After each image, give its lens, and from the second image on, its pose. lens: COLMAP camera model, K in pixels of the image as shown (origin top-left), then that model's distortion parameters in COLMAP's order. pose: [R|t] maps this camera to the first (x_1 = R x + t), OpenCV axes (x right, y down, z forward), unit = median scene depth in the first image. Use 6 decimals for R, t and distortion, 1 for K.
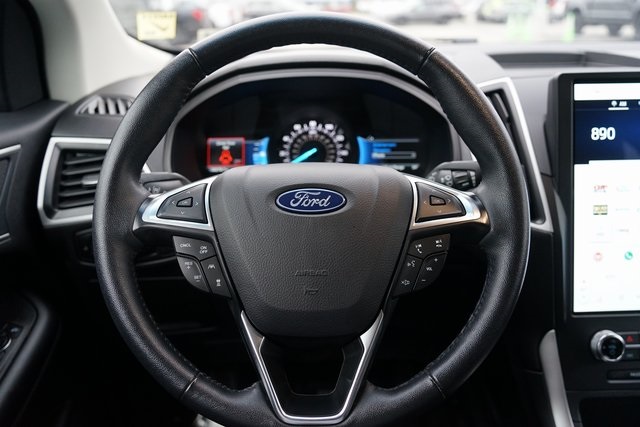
lens RADIAL K [[531.0, 0, 317.0], [0, 531.0, 209.1], [0, 0, 1]] dist [-0.037015, 0.017138]
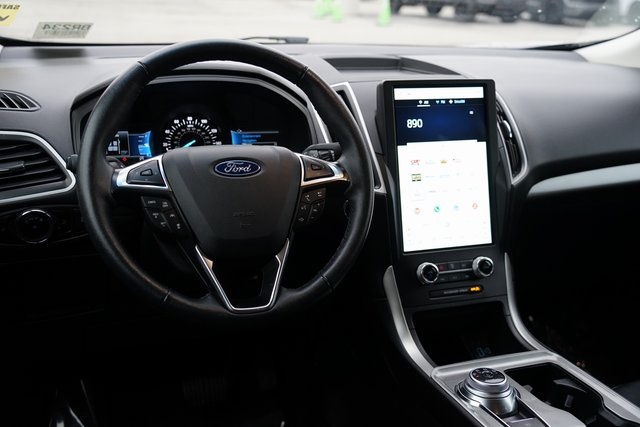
lens RADIAL K [[735.6, 0, 319.9], [0, 735.6, 217.5], [0, 0, 1]] dist [0.114037, 0.000000]
pose [[0.940613, -0.049735, 0.335817, -0.381412], [0.060935, 0.997879, -0.022890, 0.141179], [-0.333967, 0.041993, 0.941649, -0.786244]]
